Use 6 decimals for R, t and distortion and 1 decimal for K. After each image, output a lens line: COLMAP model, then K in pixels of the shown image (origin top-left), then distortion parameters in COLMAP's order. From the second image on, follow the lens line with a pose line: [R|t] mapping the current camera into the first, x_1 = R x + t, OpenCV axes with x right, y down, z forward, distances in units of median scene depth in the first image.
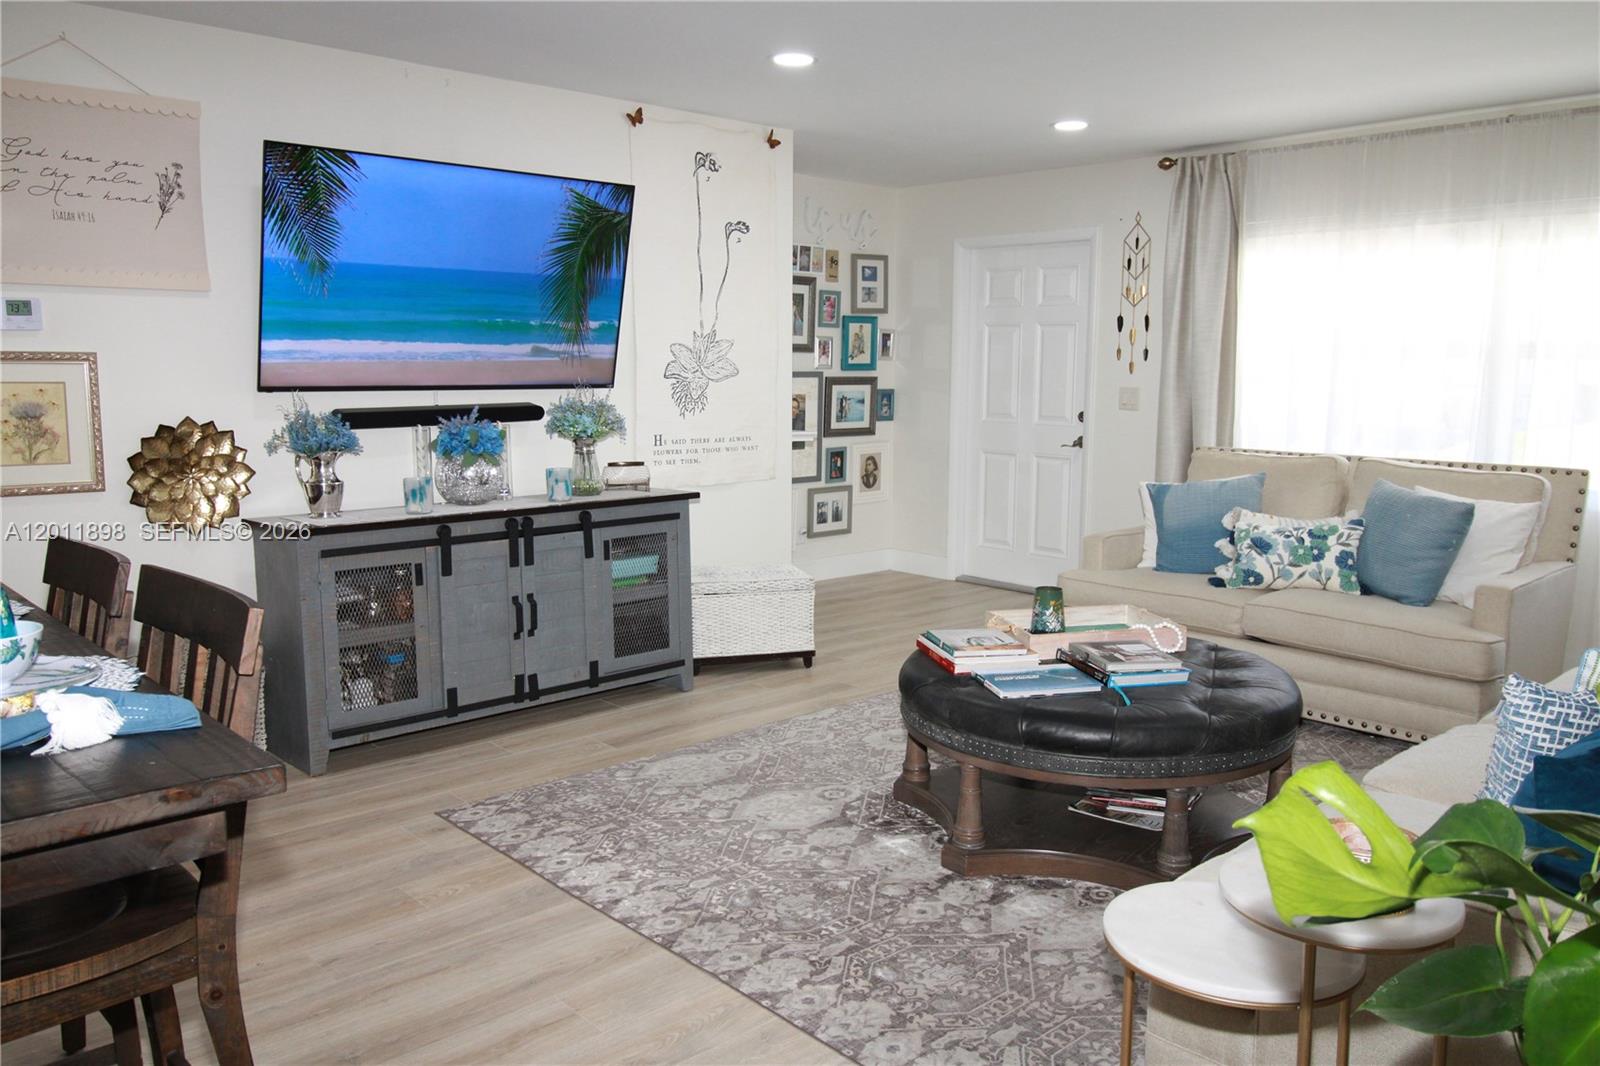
lens RADIAL K [[1229.8, 0, 801.9], [0, 1229.8, 521.8], [0, 0, 1]] dist [0.014022, -0.009668]
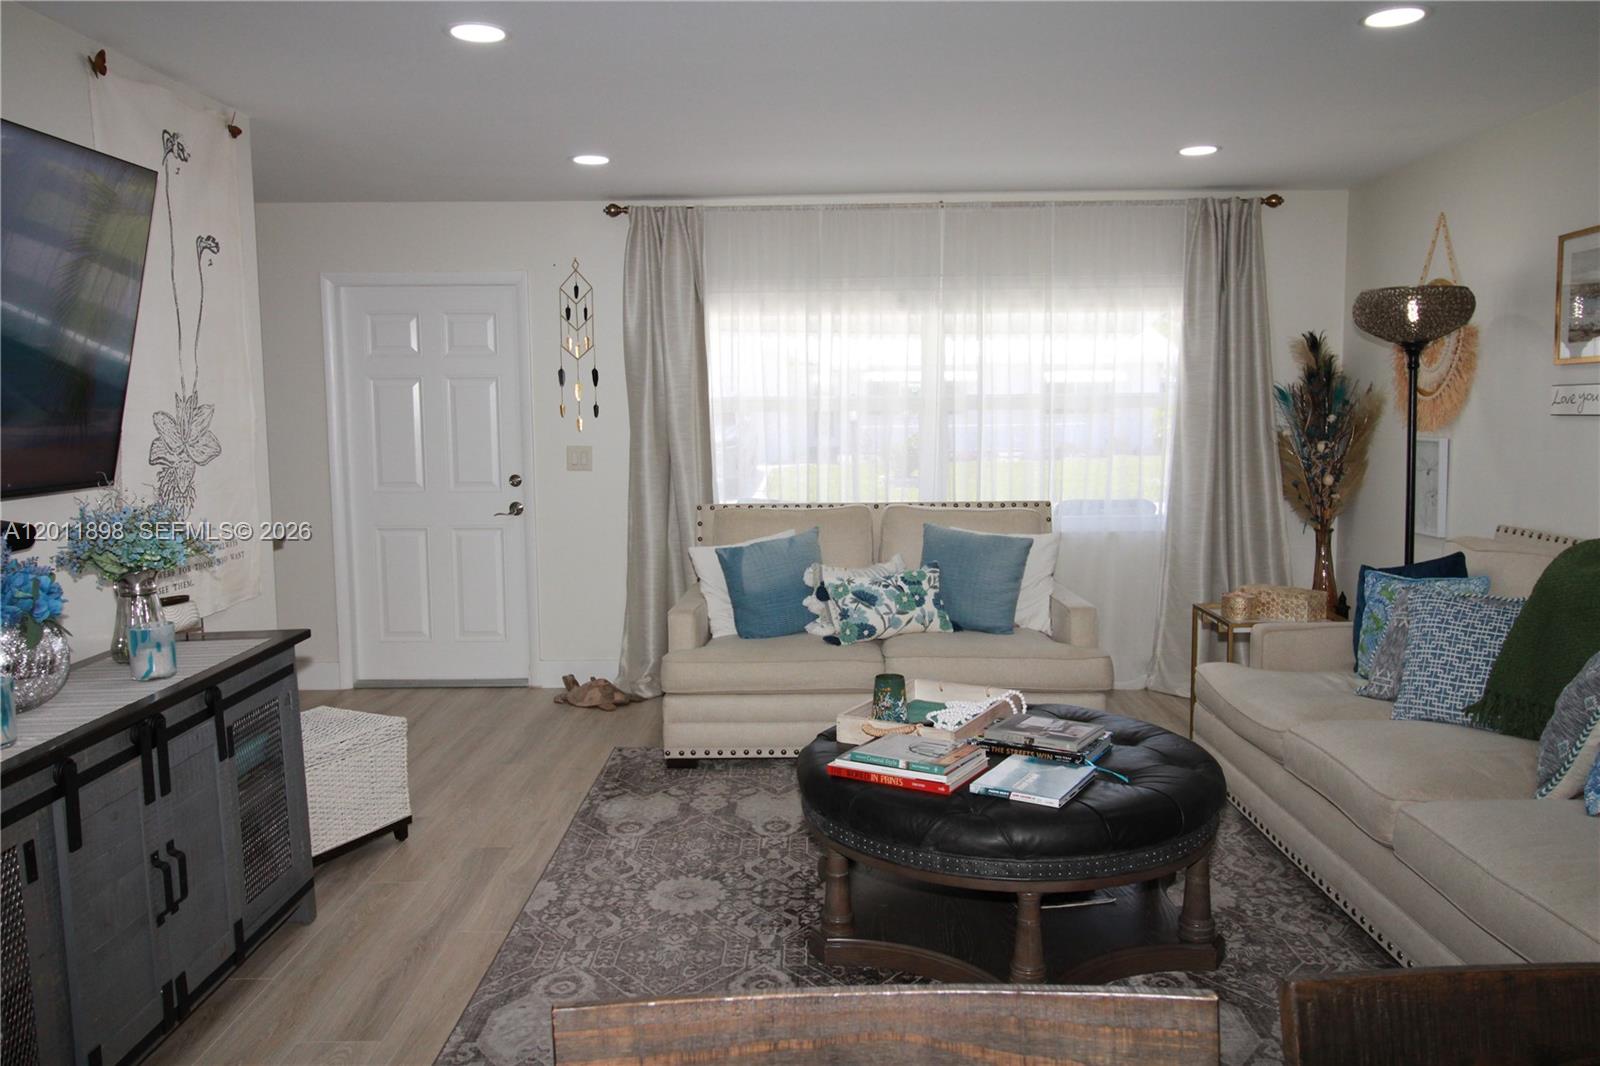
lens RADIAL K [[1229.8, 0, 804.2], [0, 1229.8, 522.3], [0, 0, 1]] dist [0.014022, -0.009668]
pose [[0.686305, -0.087162, 0.722072, -0.431071], [0.111264, 0.993689, 0.014196, -0.069624], [-0.718753, 0.070598, 0.691672, 0.361736]]
